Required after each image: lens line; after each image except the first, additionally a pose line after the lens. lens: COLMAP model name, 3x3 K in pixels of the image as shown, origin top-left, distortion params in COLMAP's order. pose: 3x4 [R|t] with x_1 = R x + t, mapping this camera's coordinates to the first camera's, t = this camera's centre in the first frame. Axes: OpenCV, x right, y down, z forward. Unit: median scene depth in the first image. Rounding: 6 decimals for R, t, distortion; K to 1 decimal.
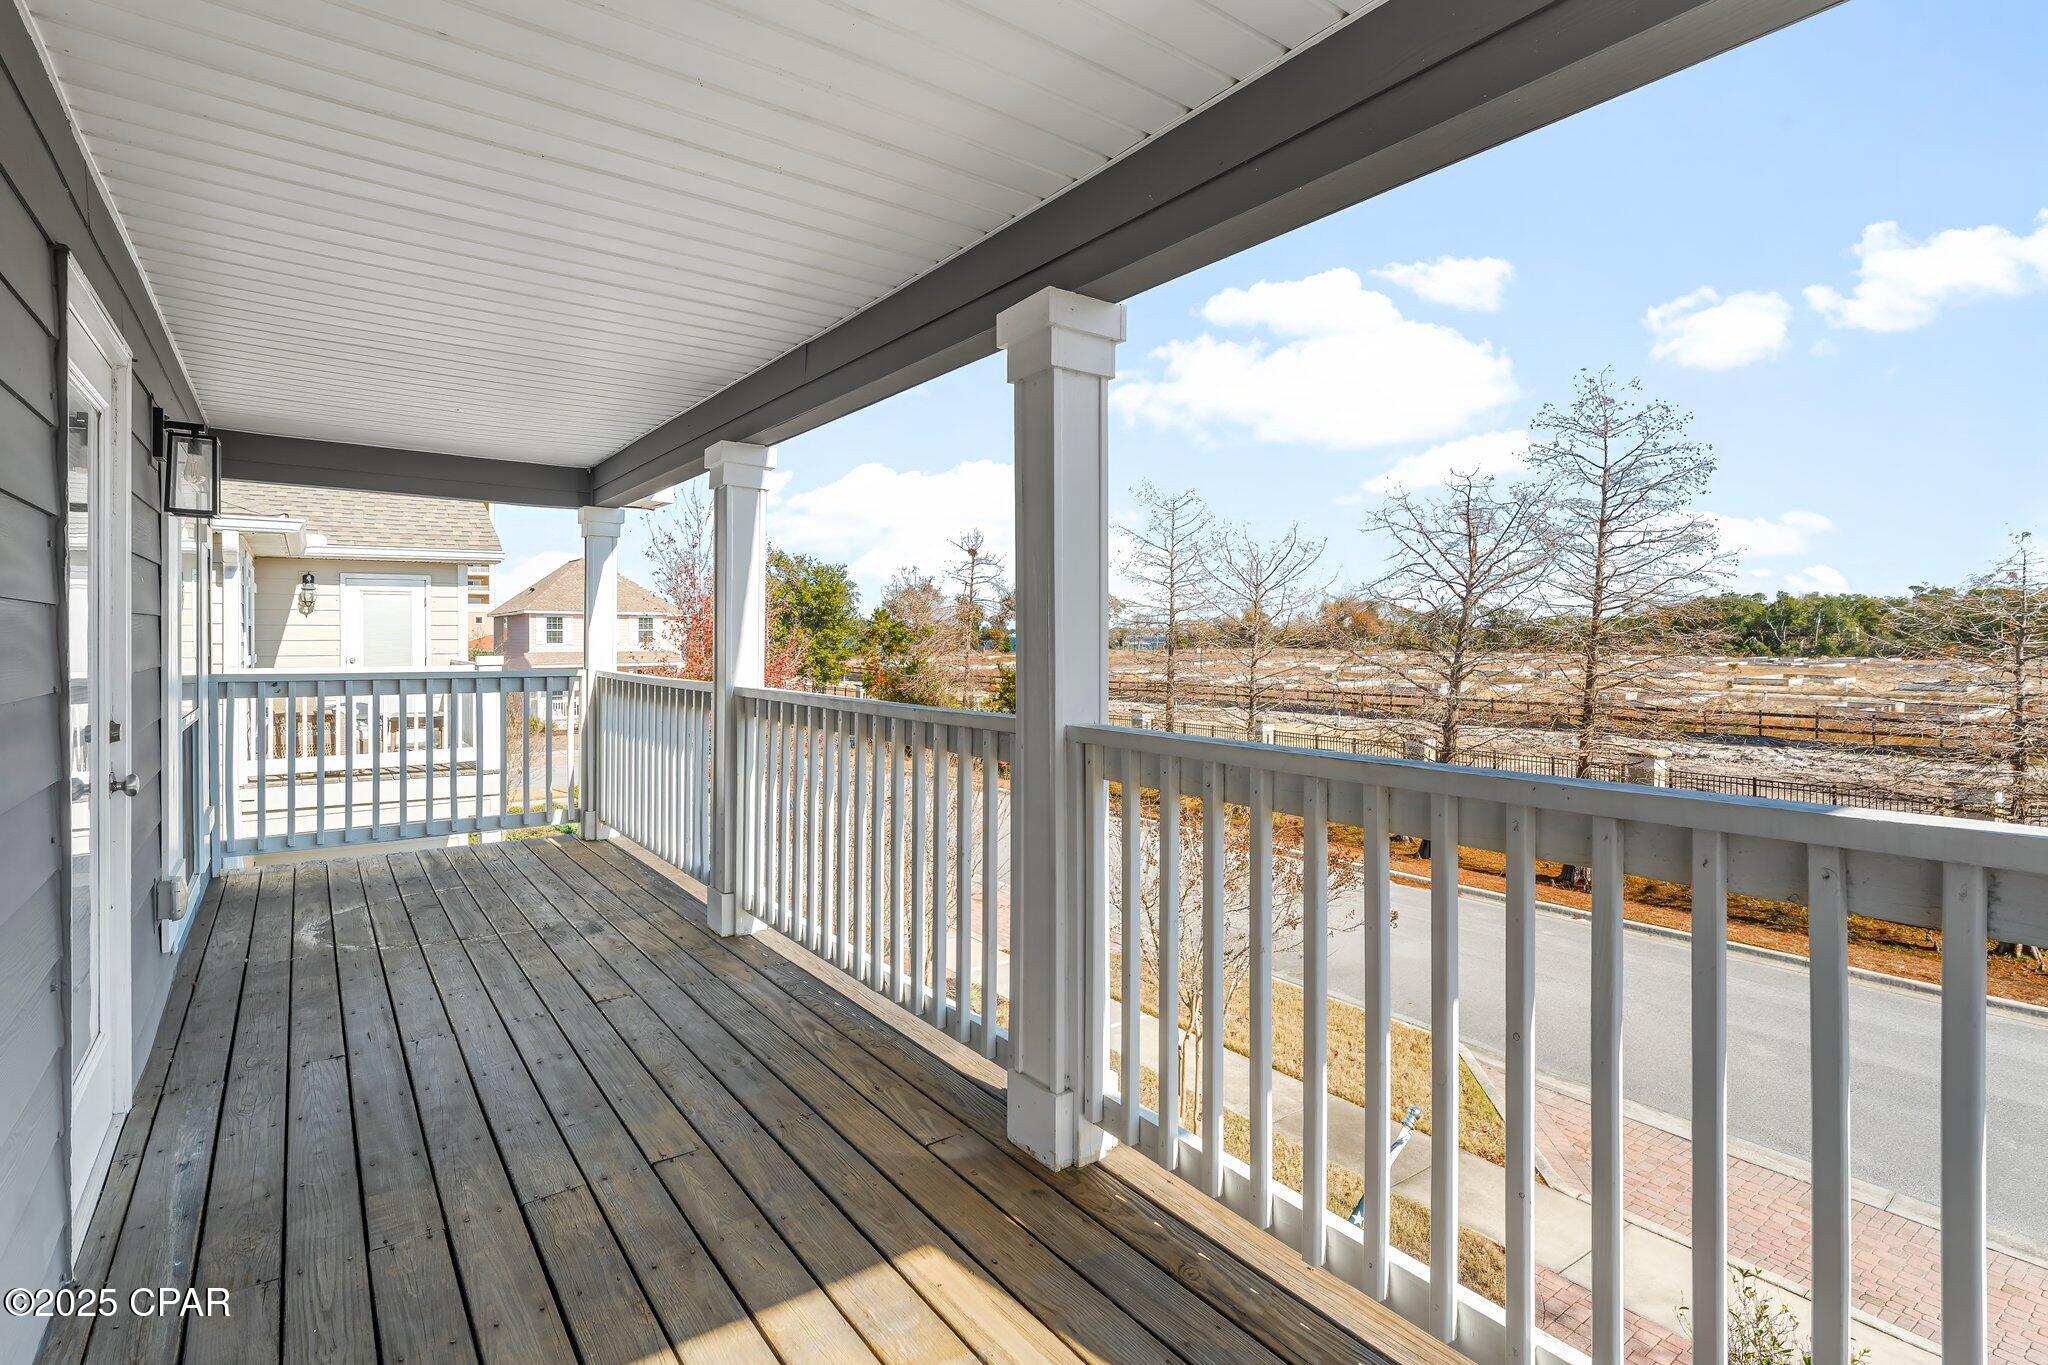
lens RADIAL K [[997.6, 0, 1023.8], [0, 997.6, 650.5], [0, 0, 1]] dist [0.000739, 0.000173]
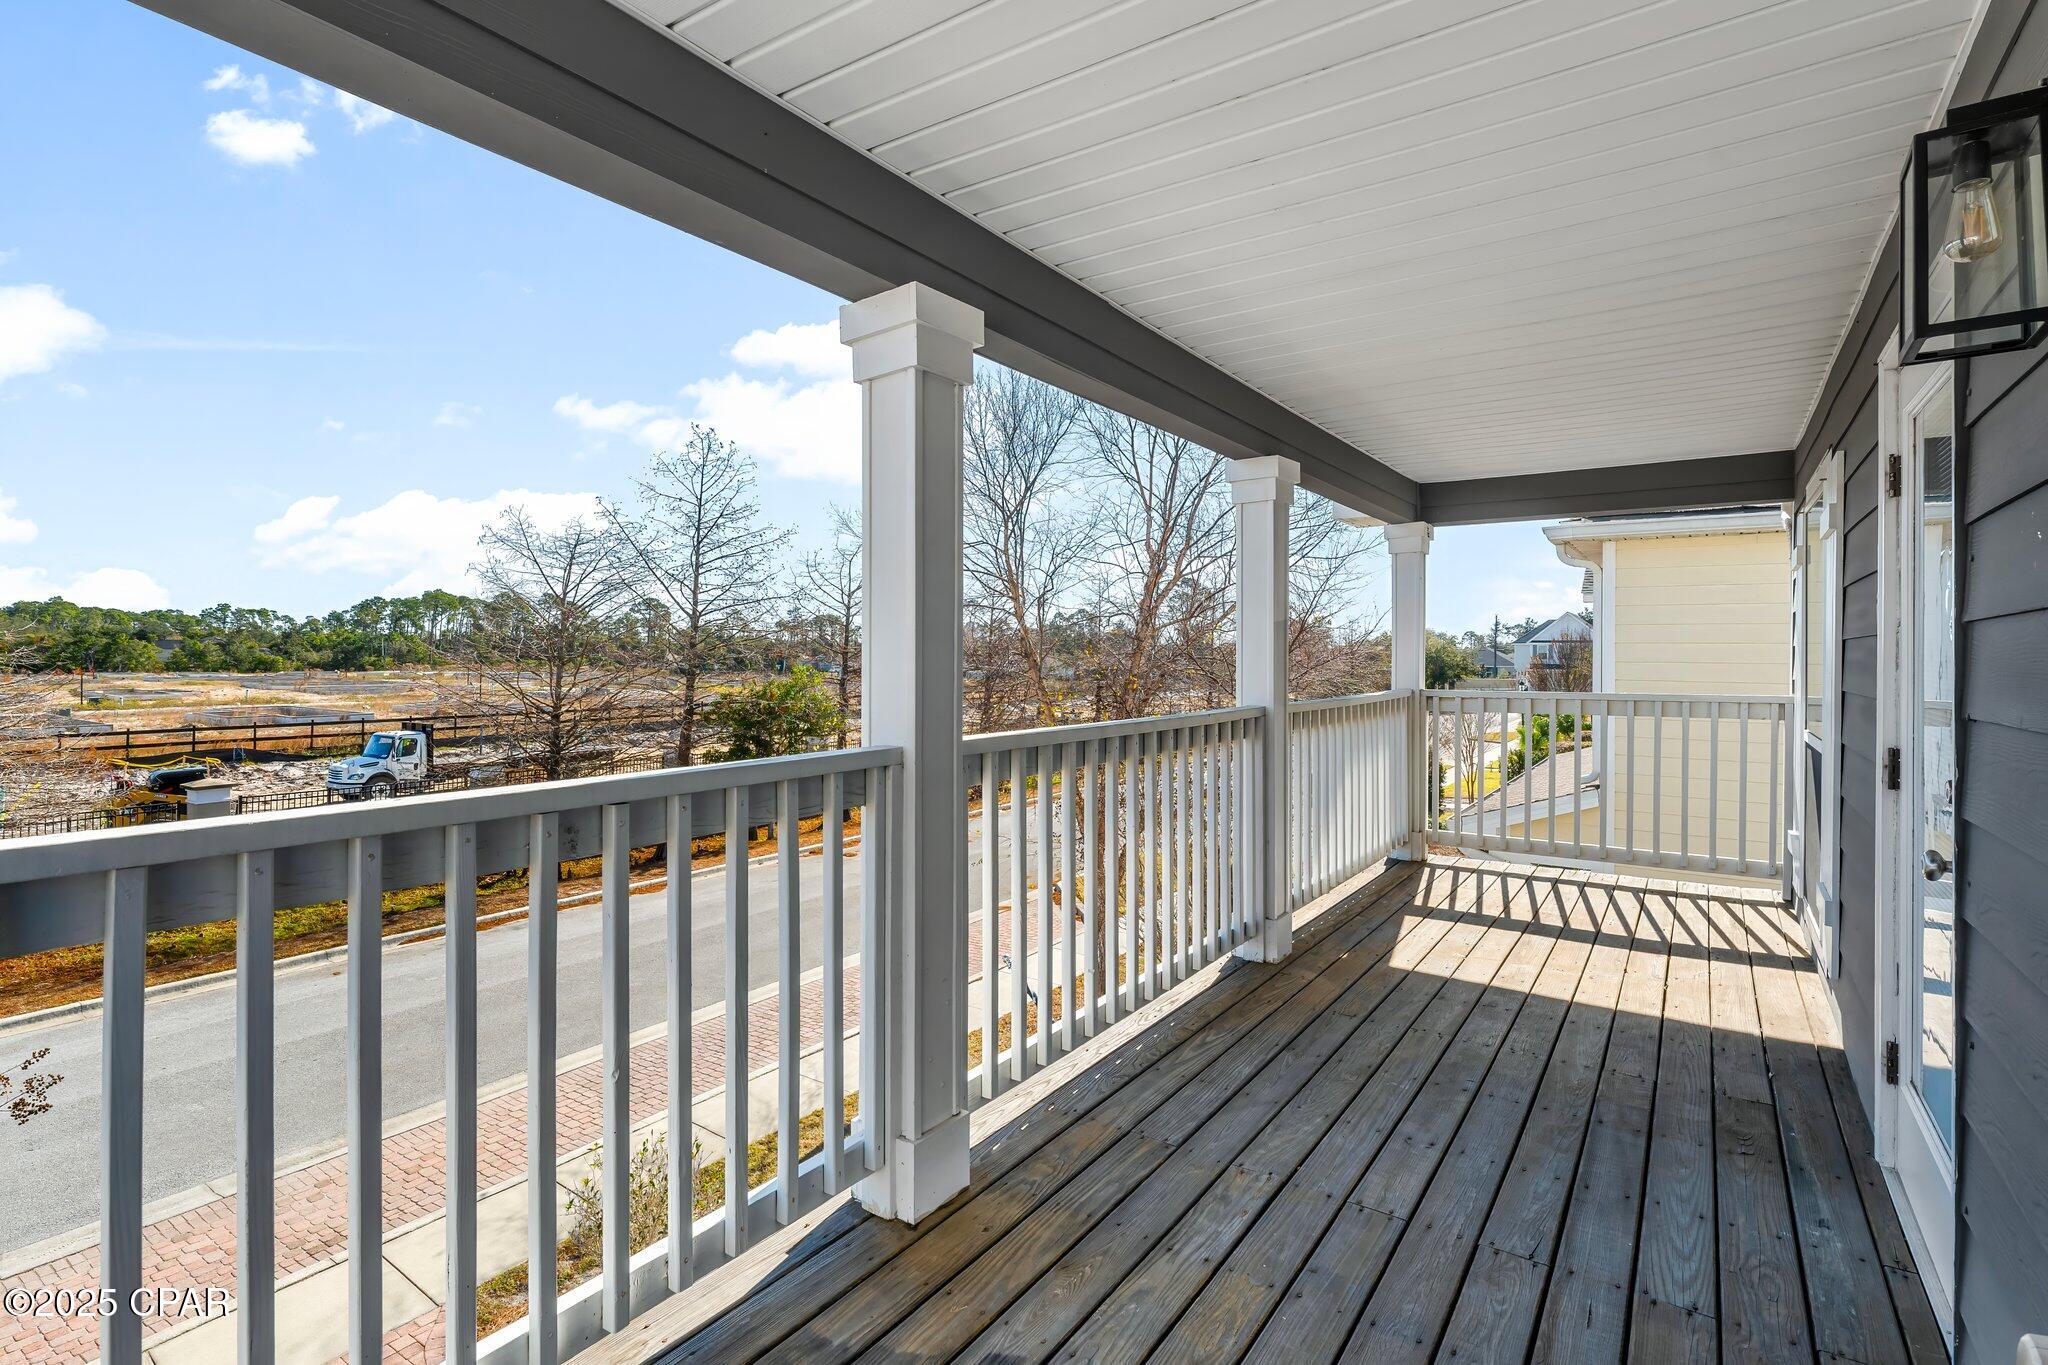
lens RADIAL K [[997.6, 0, 1023.8], [0, 997.6, 650.5], [0, 0, 1]] dist [0.000739, 0.000173]
pose [[-0.340103, 0.002289, 0.940385, -1.176943], [0.004144, 0.999991, -0.000935, -0.019459], [-0.940379, 0.003578, -0.340110, 1.620139]]
